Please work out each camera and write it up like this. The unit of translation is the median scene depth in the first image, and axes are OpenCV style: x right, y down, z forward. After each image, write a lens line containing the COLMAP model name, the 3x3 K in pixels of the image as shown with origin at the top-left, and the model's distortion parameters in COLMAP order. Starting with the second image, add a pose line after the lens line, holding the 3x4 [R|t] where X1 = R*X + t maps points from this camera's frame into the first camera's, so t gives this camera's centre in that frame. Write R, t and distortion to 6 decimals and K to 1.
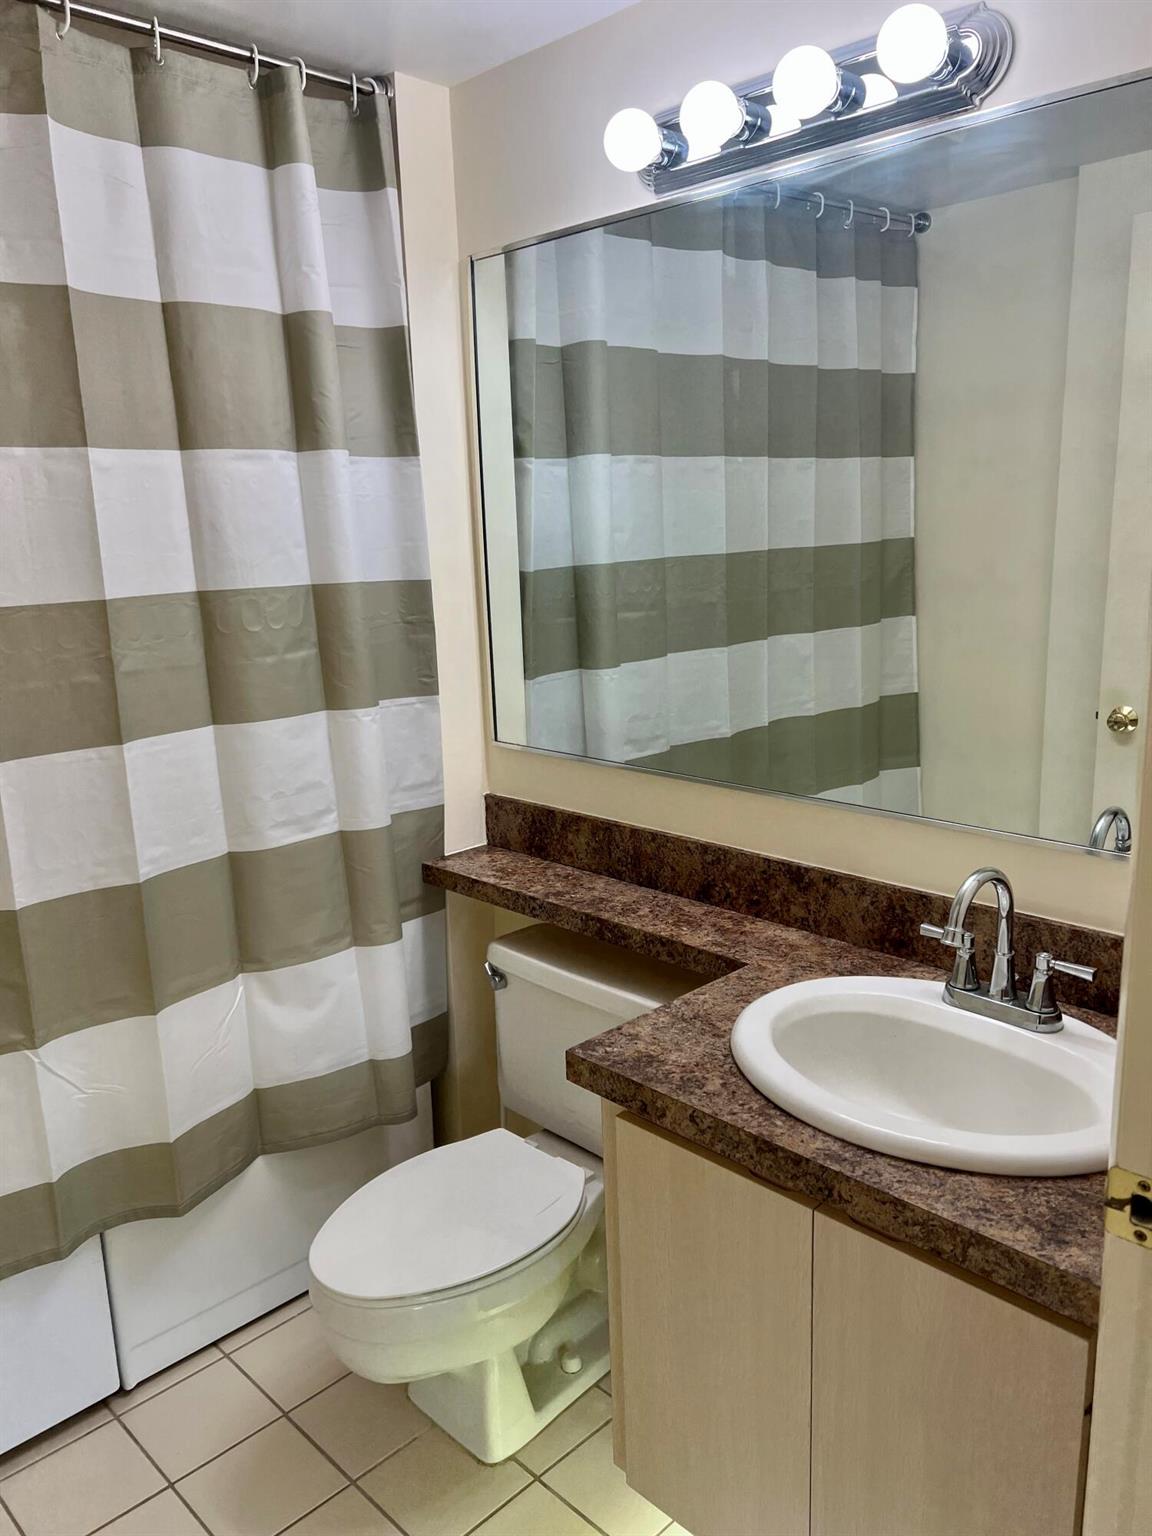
lens RADIAL K [[1161.0, 0, 565.7], [0, 1161.0, 776.3], [0, 0, 1]] dist [0.028523, -0.077022]
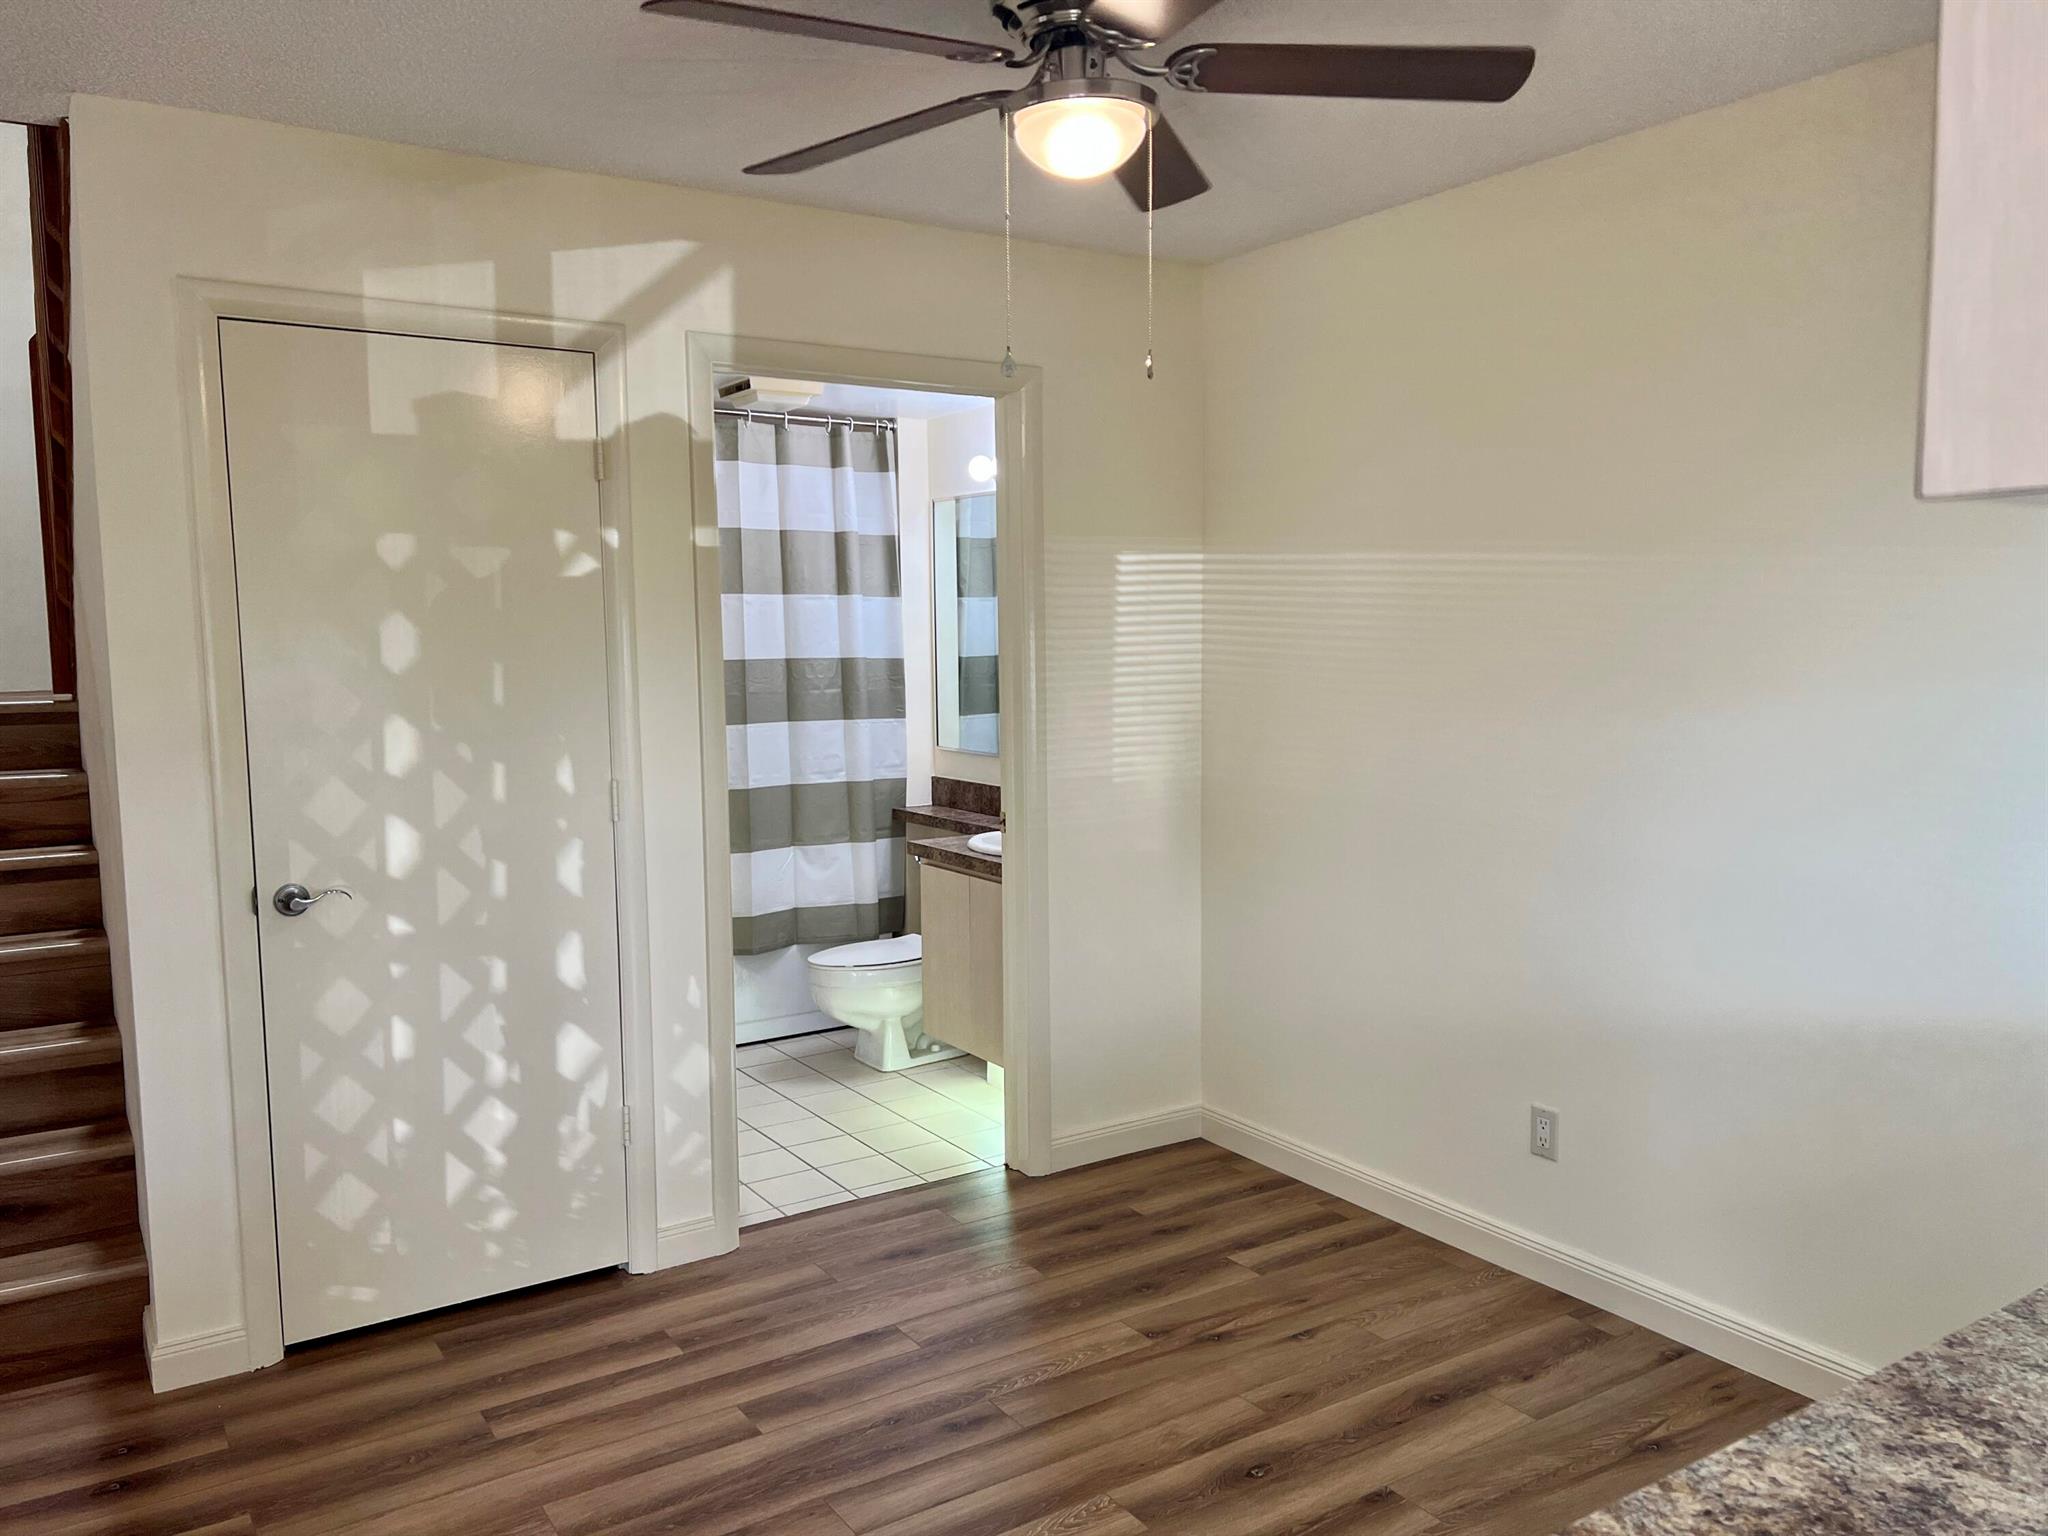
lens RADIAL K [[1548.0, 0, 1027.6], [0, 1548.0, 761.9], [0, 0, 1]] dist [0.028523, -0.077022]
pose [[0.983101, 0.041553, -0.178283, 0.590801], [-0.063602, 0.990758, -0.119802, 0.317614], [0.171657, 0.129117, 0.976659, -1.561815]]
